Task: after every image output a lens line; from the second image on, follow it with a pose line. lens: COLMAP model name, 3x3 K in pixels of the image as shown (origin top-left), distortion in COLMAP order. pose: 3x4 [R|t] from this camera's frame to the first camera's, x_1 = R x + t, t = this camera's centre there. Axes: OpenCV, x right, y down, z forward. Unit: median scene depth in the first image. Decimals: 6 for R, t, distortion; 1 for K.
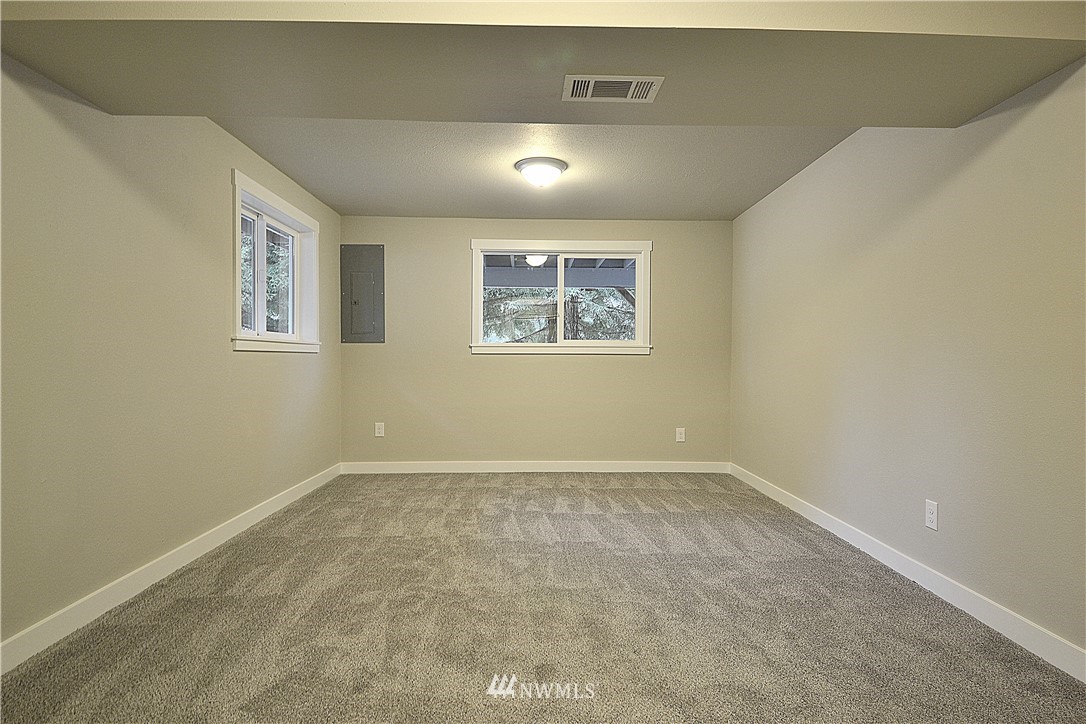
lens RADIAL K [[591.8, 0, 548.3], [0, 591.8, 362.5], [0, 0, 1]] dist [0.023363, -0.024282]
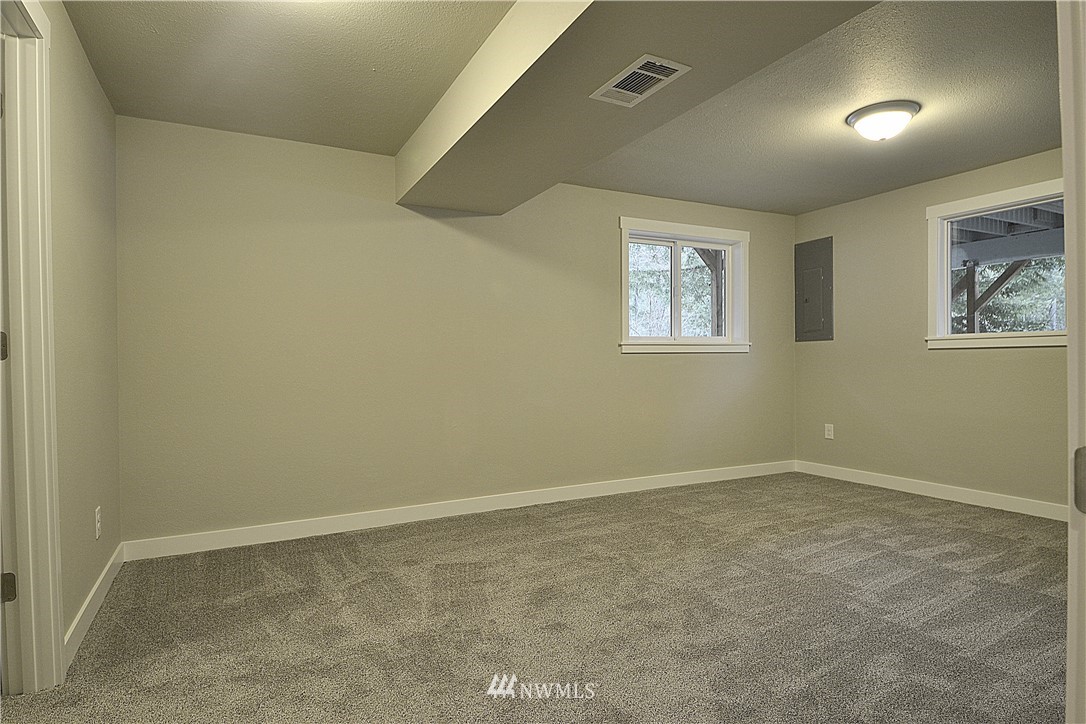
lens RADIAL K [[591.8, 0, 547.0], [0, 591.8, 363.6], [0, 0, 1]] dist [0.023363, -0.024282]
pose [[0.437398, -0.001120, -0.899267, 0.581134], [0.004071, 0.999991, 0.000735, 0.002440], [0.899259, -0.003982, 0.437399, 0.271979]]
